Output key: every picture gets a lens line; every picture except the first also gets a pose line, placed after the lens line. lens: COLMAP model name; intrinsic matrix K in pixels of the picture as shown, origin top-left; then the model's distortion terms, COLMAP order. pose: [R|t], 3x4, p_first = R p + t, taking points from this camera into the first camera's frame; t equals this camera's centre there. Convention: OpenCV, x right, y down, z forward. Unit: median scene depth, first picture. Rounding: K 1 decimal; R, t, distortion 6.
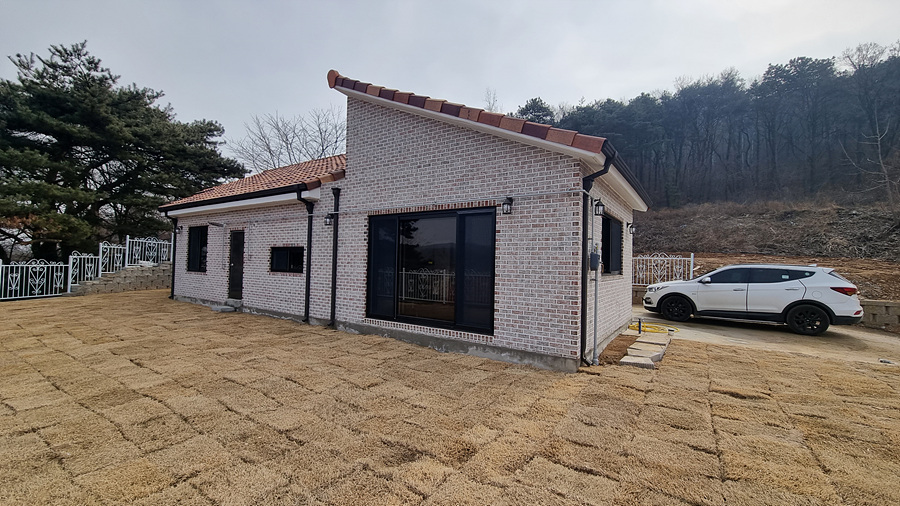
lens RADIAL K [[368.2, 0, 451.6], [0, 368.2, 254.1], [0, 0, 1]] dist [0.000865, -0.000977]
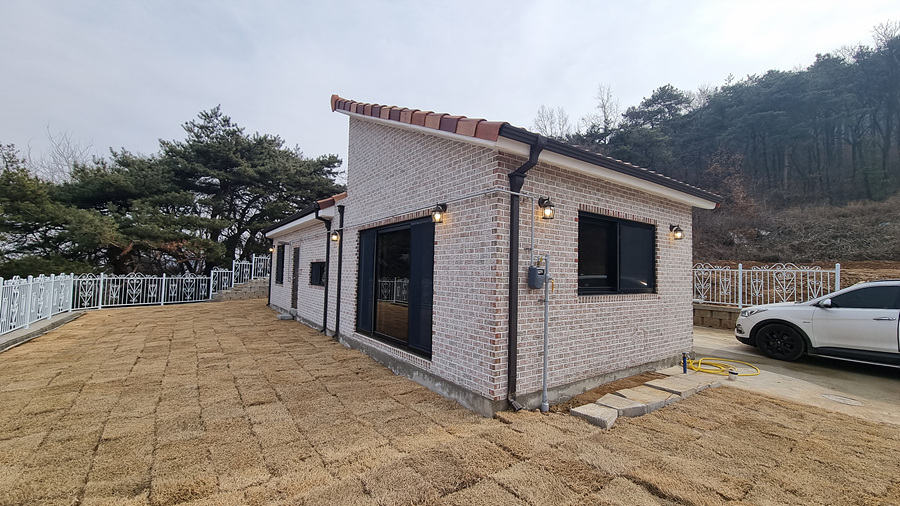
lens RADIAL K [[368.2, 0, 451.6], [0, 368.2, 254.1], [0, 0, 1]] dist [0.000865, -0.000977]
pose [[0.936580, -0.019651, -0.349901, 0.289603], [0.008148, 0.999378, -0.034318, -0.002523], [0.350358, 0.029291, 0.936158, 0.115038]]
